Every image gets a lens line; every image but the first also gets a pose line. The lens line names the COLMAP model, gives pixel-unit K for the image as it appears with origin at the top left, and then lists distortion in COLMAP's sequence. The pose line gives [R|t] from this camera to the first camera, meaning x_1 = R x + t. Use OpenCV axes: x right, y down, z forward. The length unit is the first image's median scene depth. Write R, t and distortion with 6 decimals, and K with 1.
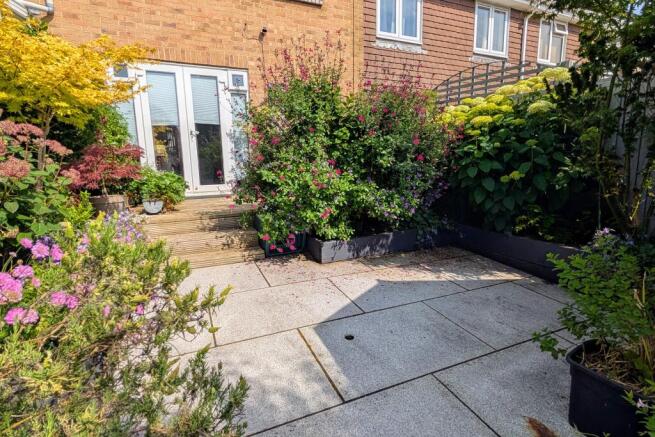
lens RADIAL K [[324.5, 0, 329.6], [0, 324.5, 217.4], [0, 0, 1]] dist [0.001556, -0.000626]
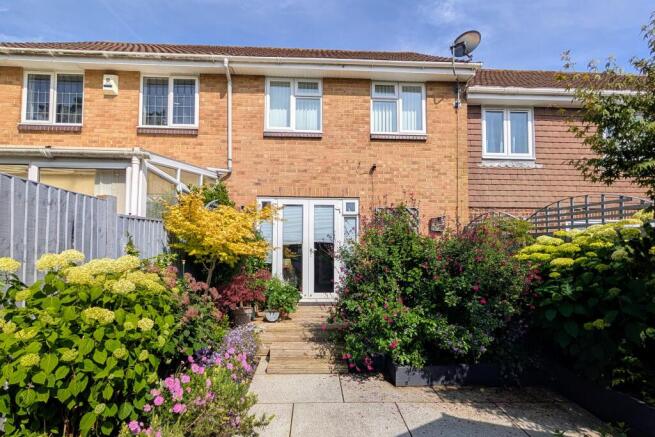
lens RADIAL K [[325.6, 0, 329.4], [0, 325.6, 245.7], [0, 0, 1]] dist [0.001610, -0.000942]
pose [[0.930283, 0.010096, -0.366704, 0.156827], [-0.082224, 0.979926, -0.181613, -0.099865], [0.357509, 0.199104, 0.912439, -0.176263]]
